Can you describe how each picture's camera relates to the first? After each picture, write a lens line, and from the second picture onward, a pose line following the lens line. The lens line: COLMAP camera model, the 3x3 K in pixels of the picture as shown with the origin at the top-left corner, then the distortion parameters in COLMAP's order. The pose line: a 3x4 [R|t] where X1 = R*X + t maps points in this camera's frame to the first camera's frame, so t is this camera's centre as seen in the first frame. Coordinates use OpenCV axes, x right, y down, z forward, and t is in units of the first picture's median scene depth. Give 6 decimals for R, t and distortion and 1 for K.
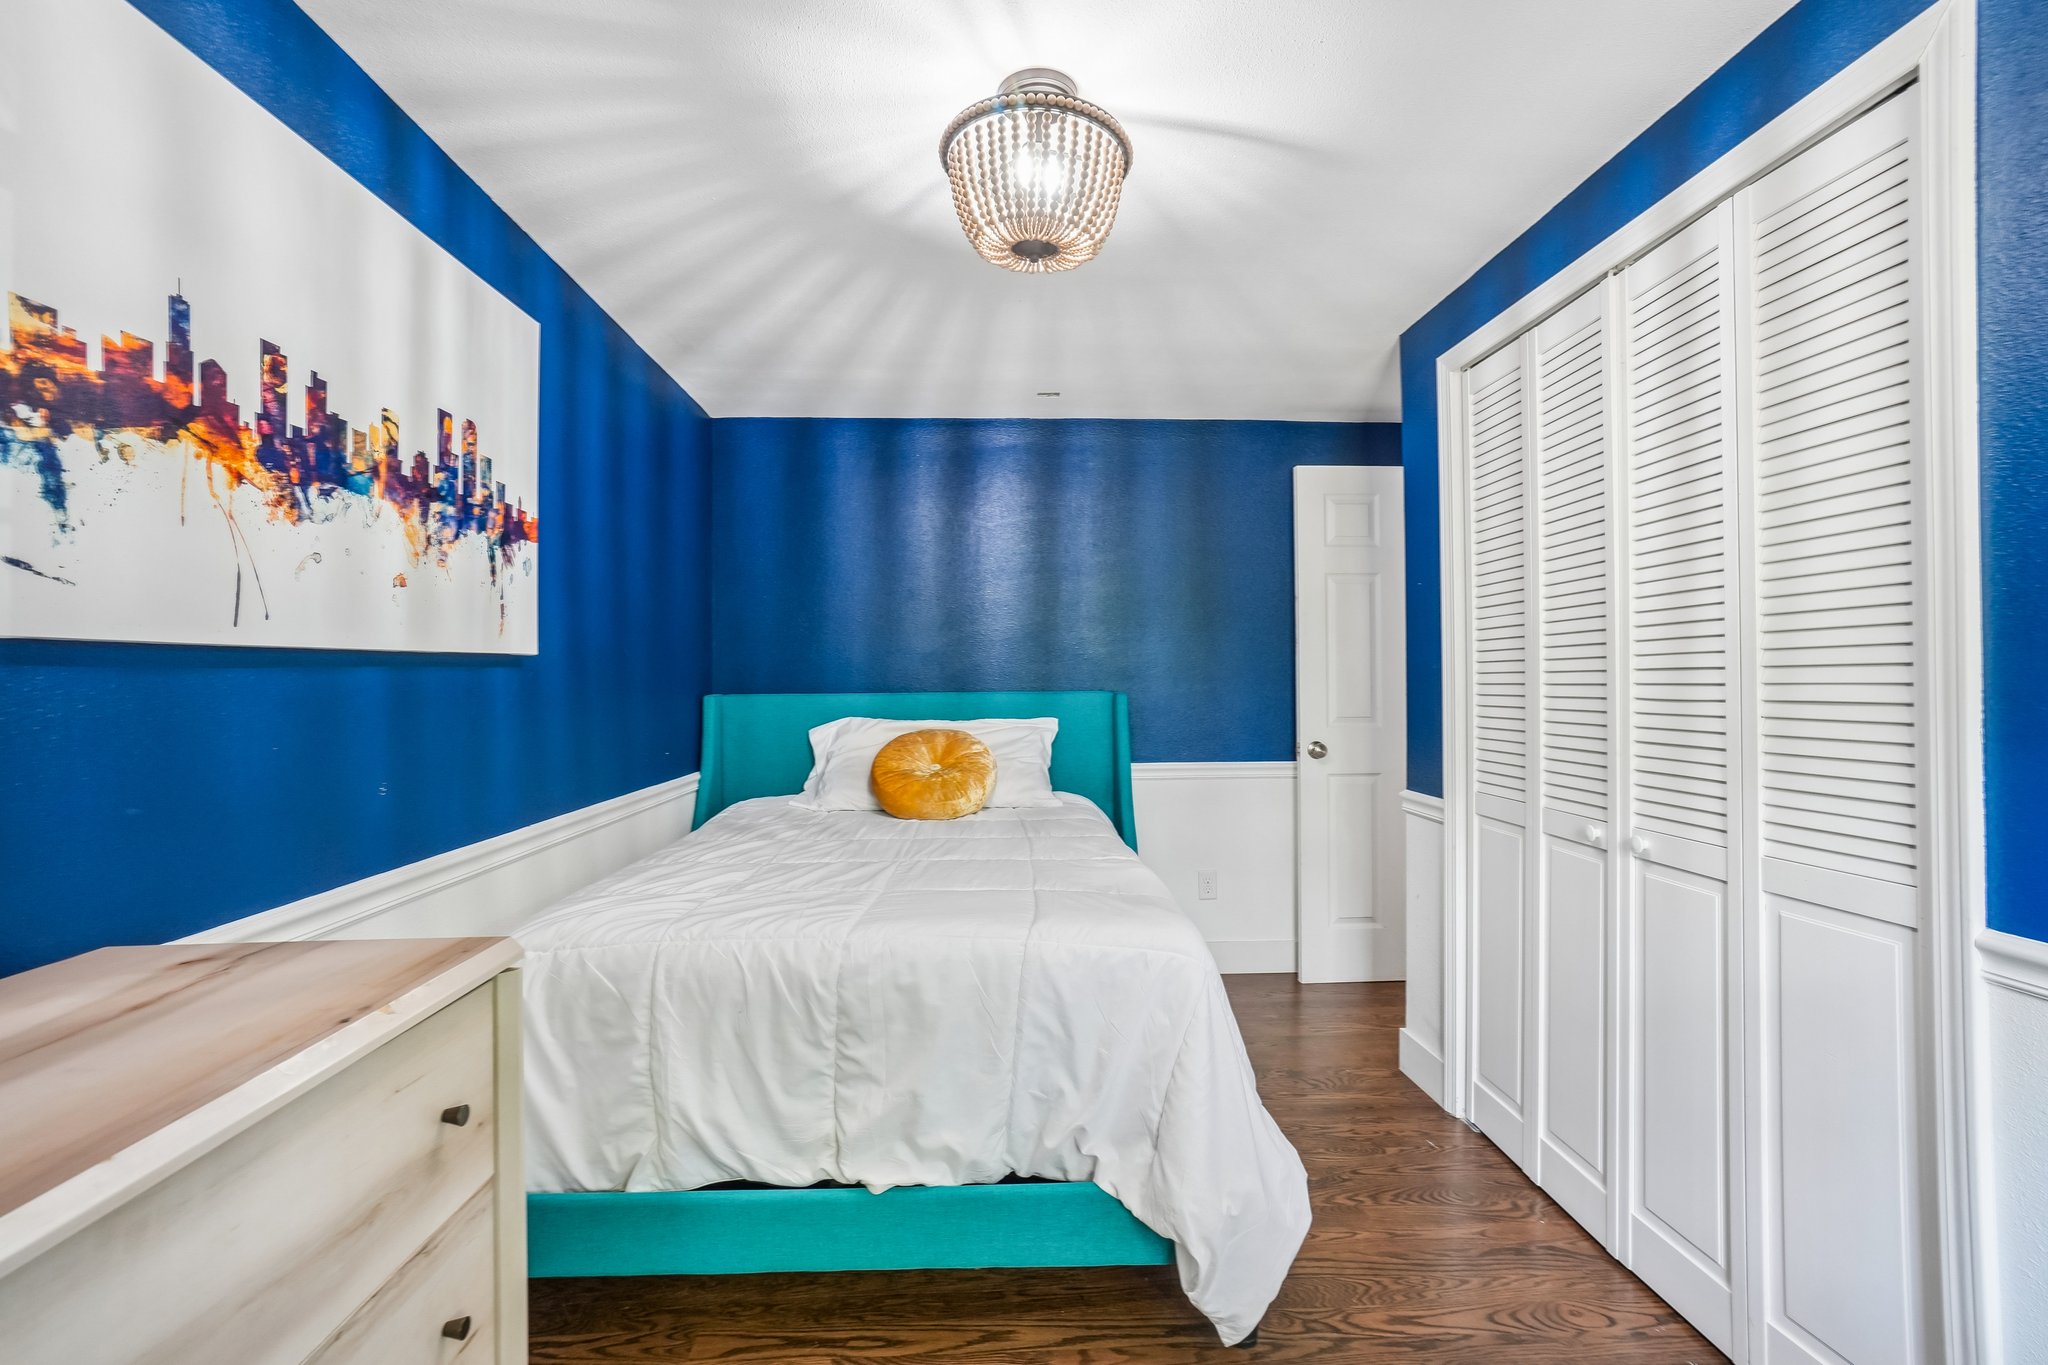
lens RADIAL K [[917.5, 0, 1026.0], [0, 917.5, 676.0], [0, 0, 1]] dist [-0.019379, 0.008071]
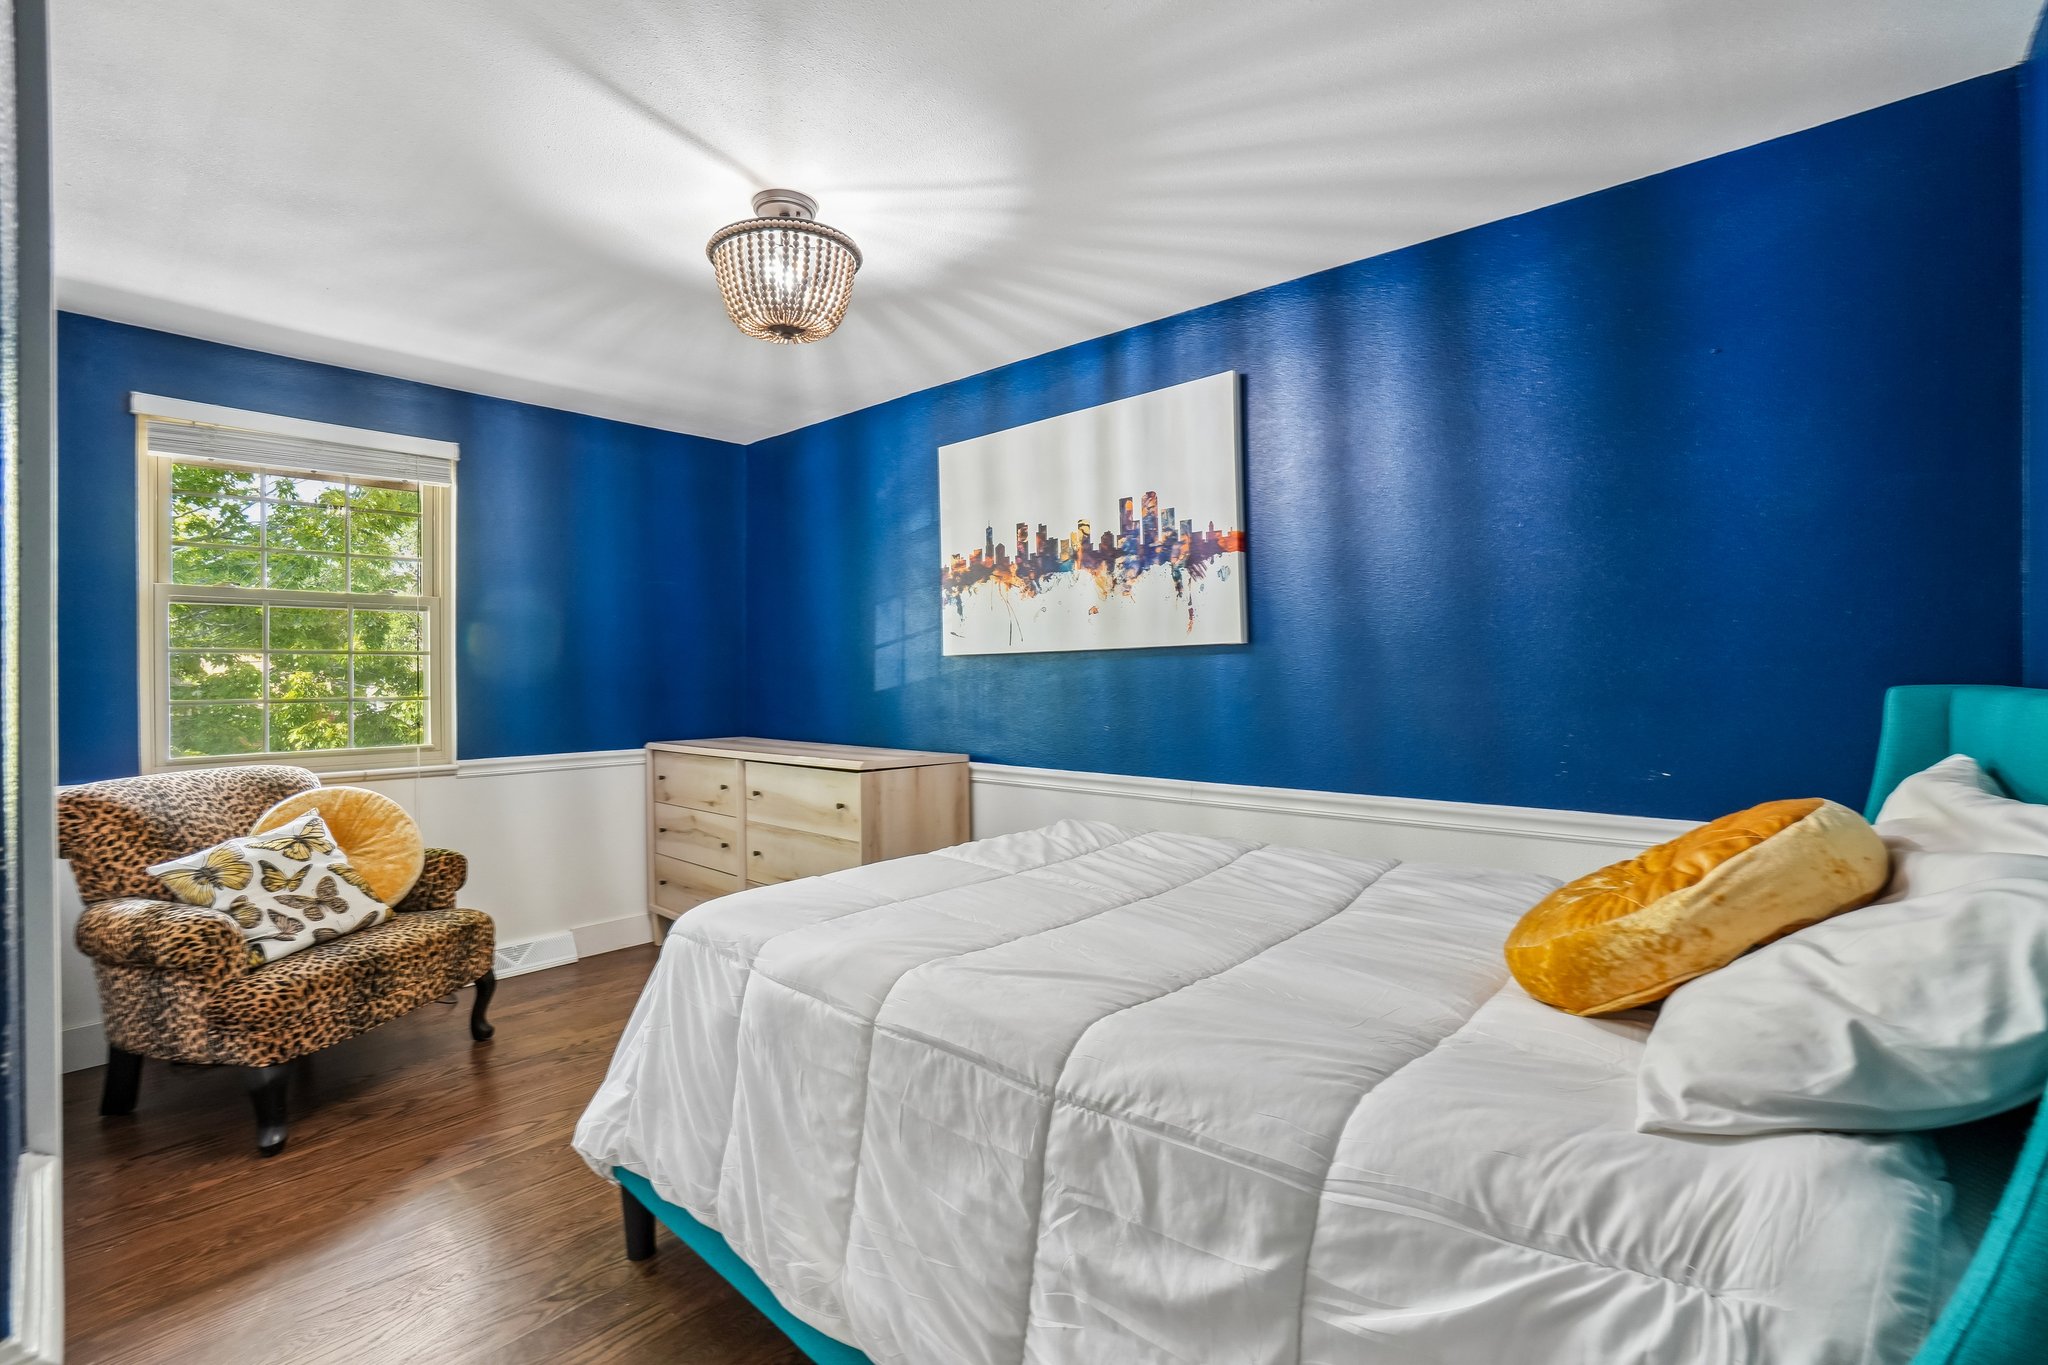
lens RADIAL K [[917.5, 0, 1027.6], [0, 917.5, 680.2], [0, 0, 1]] dist [-0.019379, 0.008071]
pose [[-0.697494, 0.008796, -0.716536, 0.687634], [0.009673, 0.999949, 0.002859, 0.025215], [0.716525, -0.004937, -0.697544, 2.142509]]
